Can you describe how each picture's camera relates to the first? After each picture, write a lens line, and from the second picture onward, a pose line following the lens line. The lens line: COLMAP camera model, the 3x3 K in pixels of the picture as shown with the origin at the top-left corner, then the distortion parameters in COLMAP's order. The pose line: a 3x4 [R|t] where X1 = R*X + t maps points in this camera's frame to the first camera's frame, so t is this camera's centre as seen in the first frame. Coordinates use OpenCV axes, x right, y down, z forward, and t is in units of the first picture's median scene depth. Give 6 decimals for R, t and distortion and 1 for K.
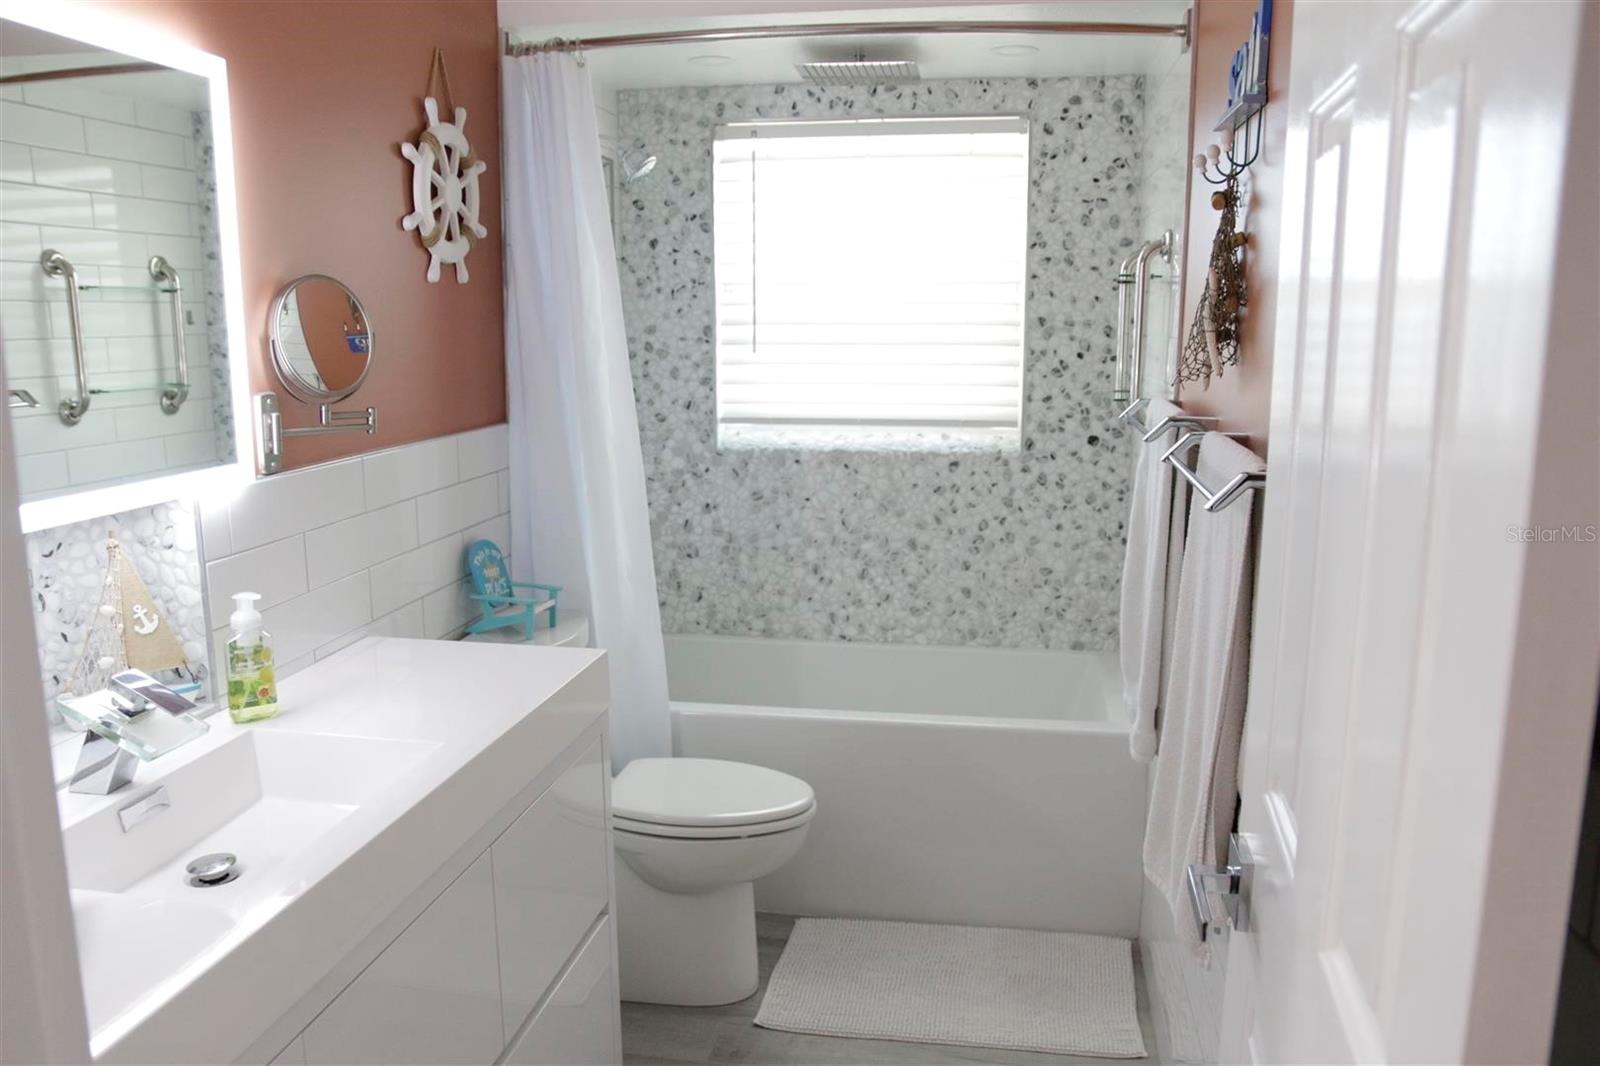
lens RADIAL K [[1227.8, 0, 802.2], [0, 1227.8, 538.8], [0, 0, 1]] dist [-0.109954, 0.089829]
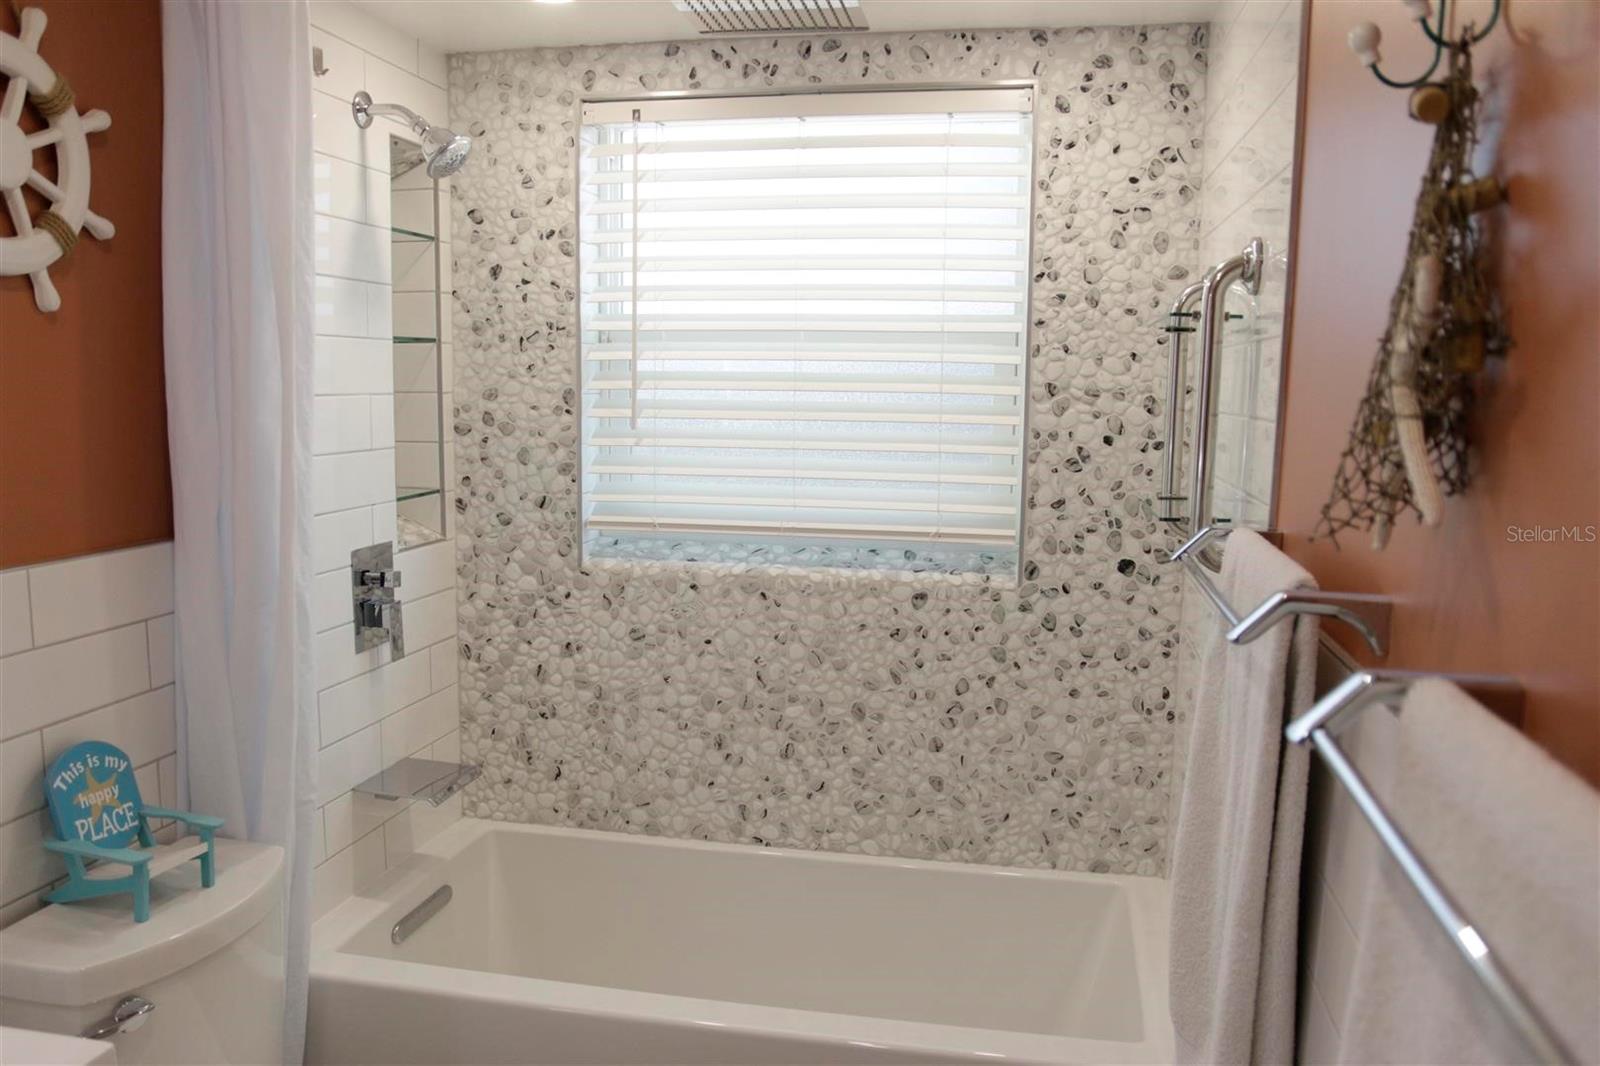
lens RADIAL K [[1227.8, 0, 806.0], [0, 1227.8, 538.9], [0, 0, 1]] dist [-0.109954, 0.089829]
pose [[0.999526, 0.018265, -0.024791, 0.078630], [-0.019534, 0.998457, -0.051977, -0.057304], [0.023803, 0.052437, 0.998341, 0.324713]]
